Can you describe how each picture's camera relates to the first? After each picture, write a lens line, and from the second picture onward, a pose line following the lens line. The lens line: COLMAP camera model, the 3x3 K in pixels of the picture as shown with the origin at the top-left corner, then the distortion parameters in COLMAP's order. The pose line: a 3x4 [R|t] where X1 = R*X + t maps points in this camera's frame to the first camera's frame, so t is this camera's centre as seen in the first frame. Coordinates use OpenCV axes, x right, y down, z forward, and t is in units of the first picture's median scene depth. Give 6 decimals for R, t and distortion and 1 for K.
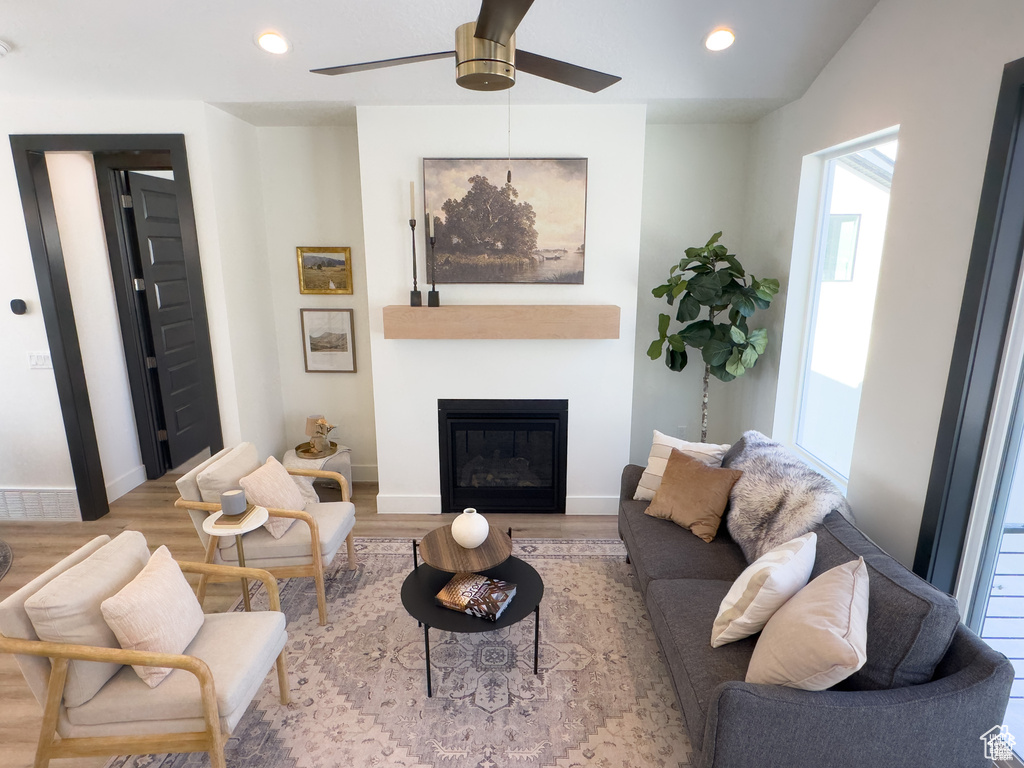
lens RADIAL K [[578.7, 0, 510.0], [0, 578.7, 389.2], [0, 0, 1]] dist [-0.002055, 0.000768]
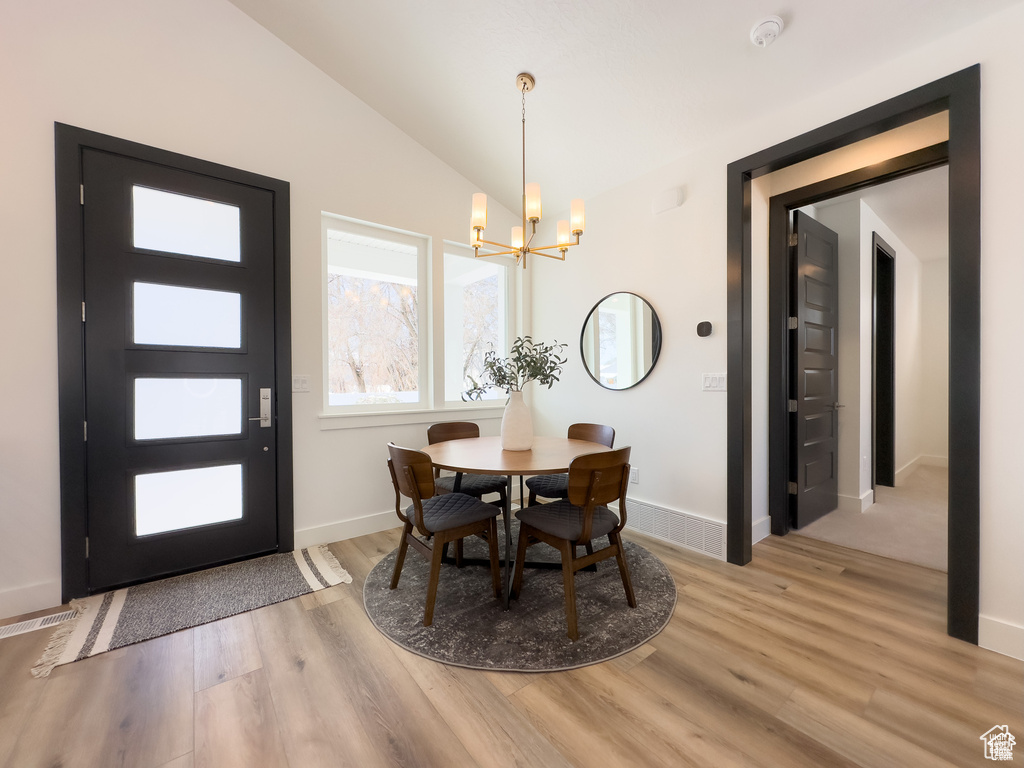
lens RADIAL K [[410.0, 0, 512.0], [0, 410.0, 384.0], [0, 0, 1]] dist [-0.000292, -0.000088]
pose [[0.632700, 0.005033, -0.774381, -0.515594], [-0.179635, 0.973657, -0.140441, 0.121126], [0.753275, 0.227962, 0.616936, 0.321580]]
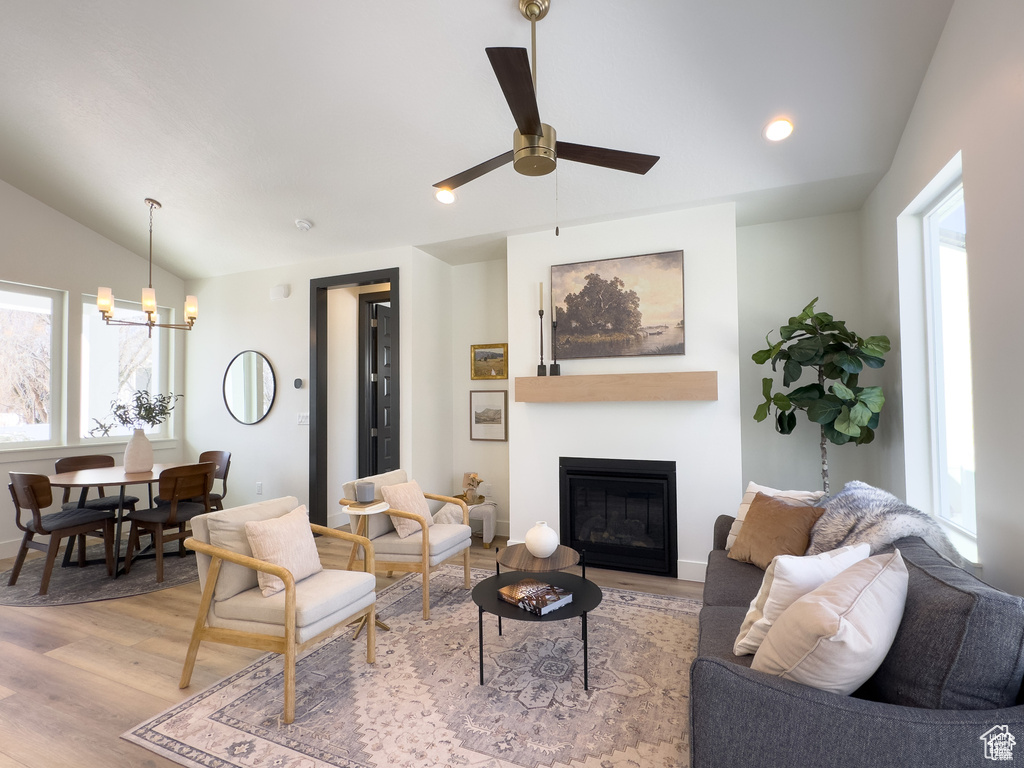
lens RADIAL K [[496.5, 0, 509.8], [0, 496.5, 385.3], [0, 0, 1]] dist [-0.000369, 0.000253]
pose [[0.922694, -0.018865, -0.385071, 0.191521], [-0.083859, 0.965067, -0.248221, 0.149741], [0.376302, 0.261324, 0.888879, 0.033159]]
